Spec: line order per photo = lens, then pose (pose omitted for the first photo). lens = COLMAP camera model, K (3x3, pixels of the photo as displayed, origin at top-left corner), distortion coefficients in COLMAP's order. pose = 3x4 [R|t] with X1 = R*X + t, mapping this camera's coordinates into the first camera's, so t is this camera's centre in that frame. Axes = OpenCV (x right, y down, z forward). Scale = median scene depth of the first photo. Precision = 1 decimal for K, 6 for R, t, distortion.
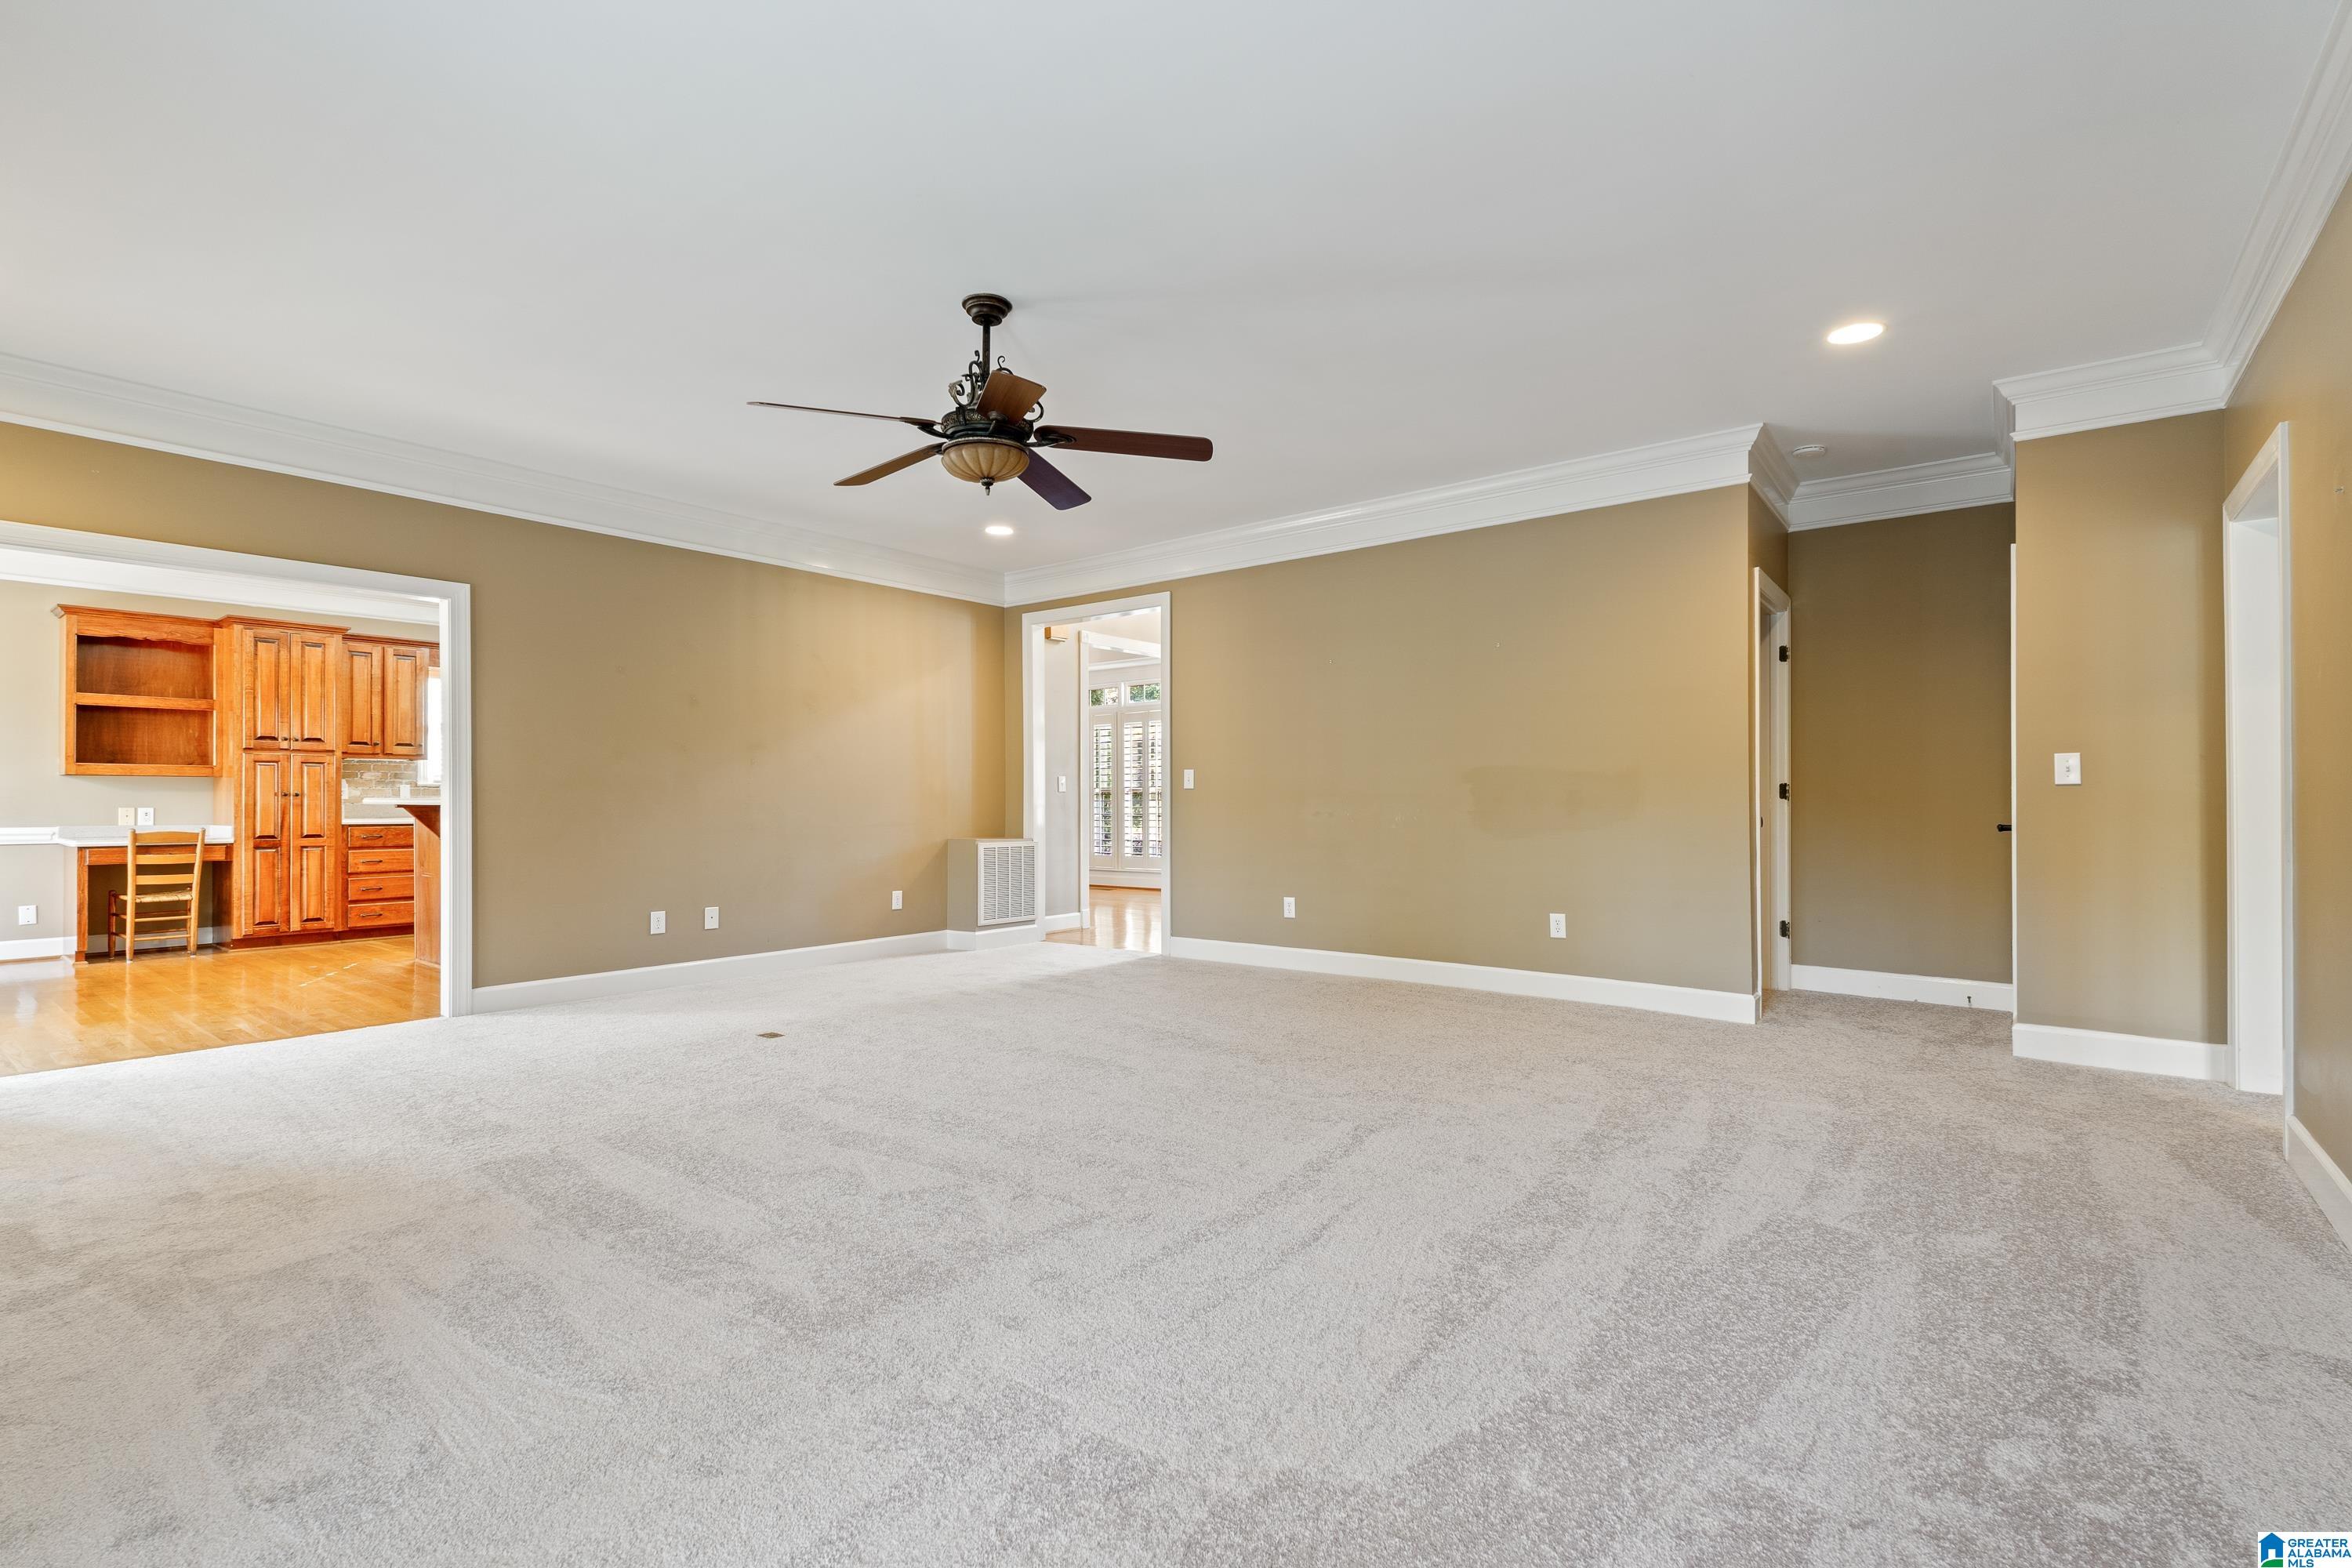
lens RADIAL K [[1109.4, 0, 1173.2], [0, 1109.4, 794.5], [0, 0, 1]] dist [-0.003175, -0.000483]
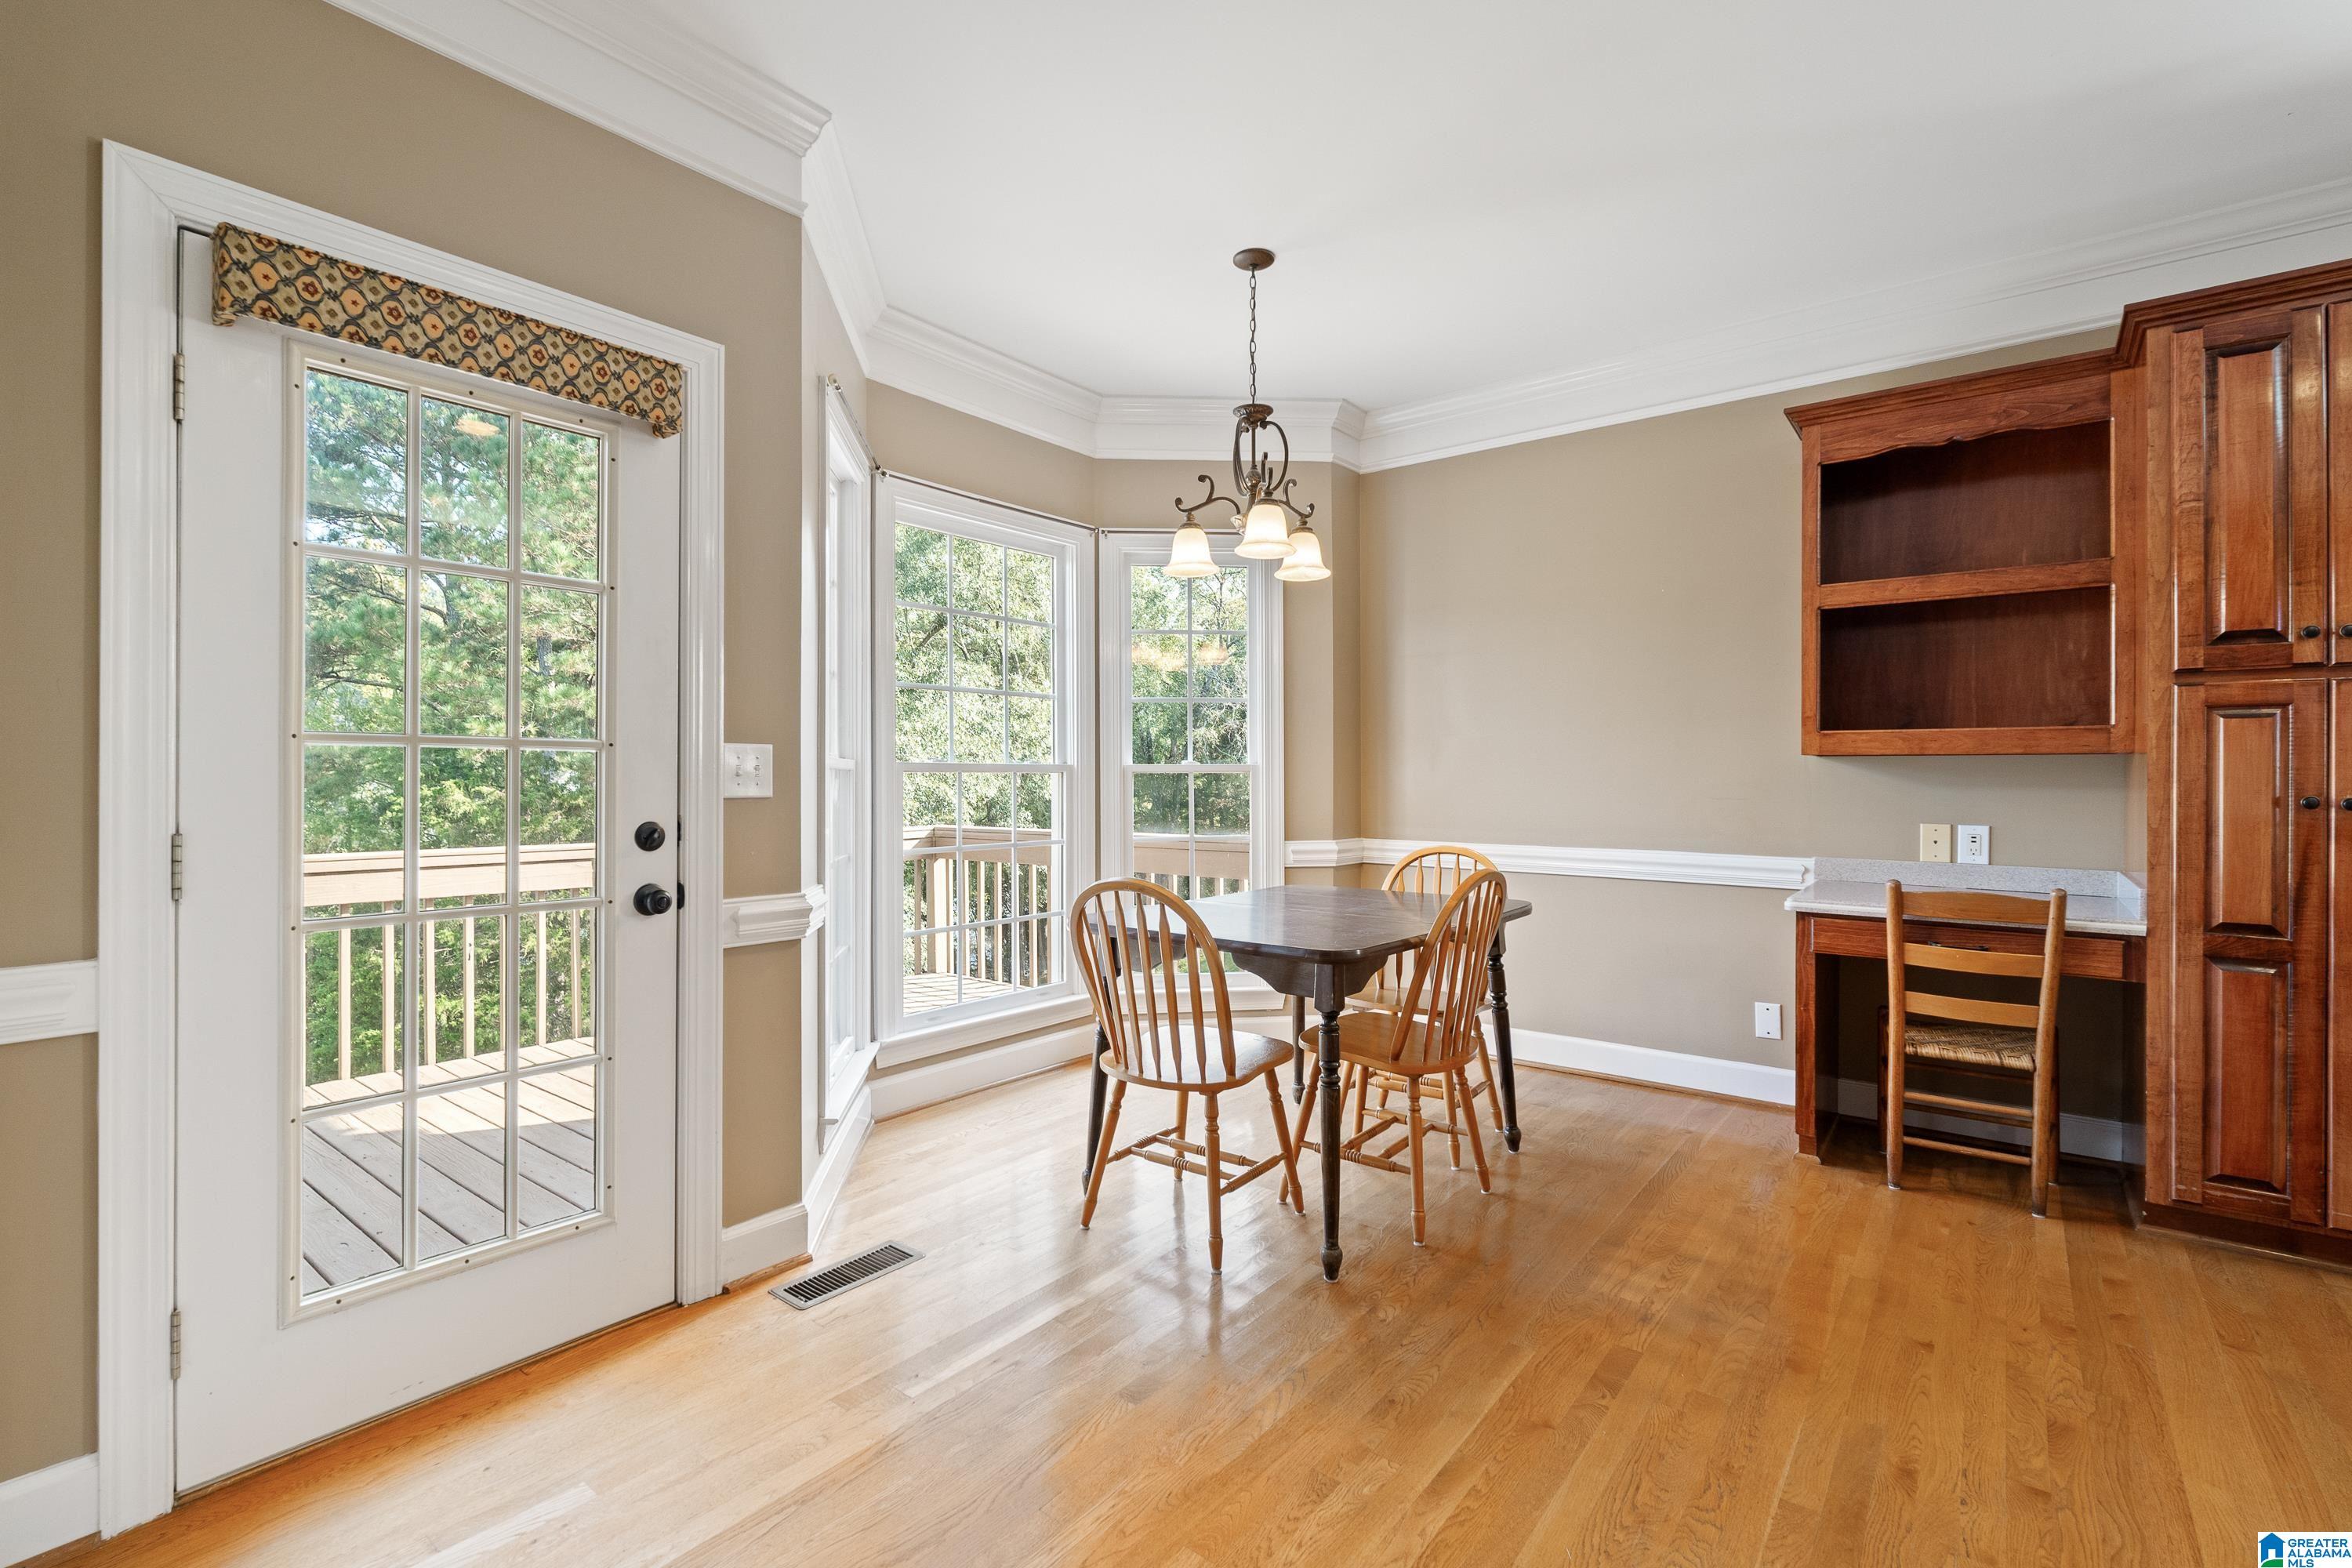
lens RADIAL K [[1059.9, 0, 1174.1], [0, 1059.9, 779.1], [0, 0, 1]] dist [-0.002733, -0.000303]
pose [[-0.006907, 0.007942, -0.999945, -0.509146], [0.007521, 0.999941, 0.007890, -0.012947], [0.999948, -0.007466, -0.006966, 0.695509]]
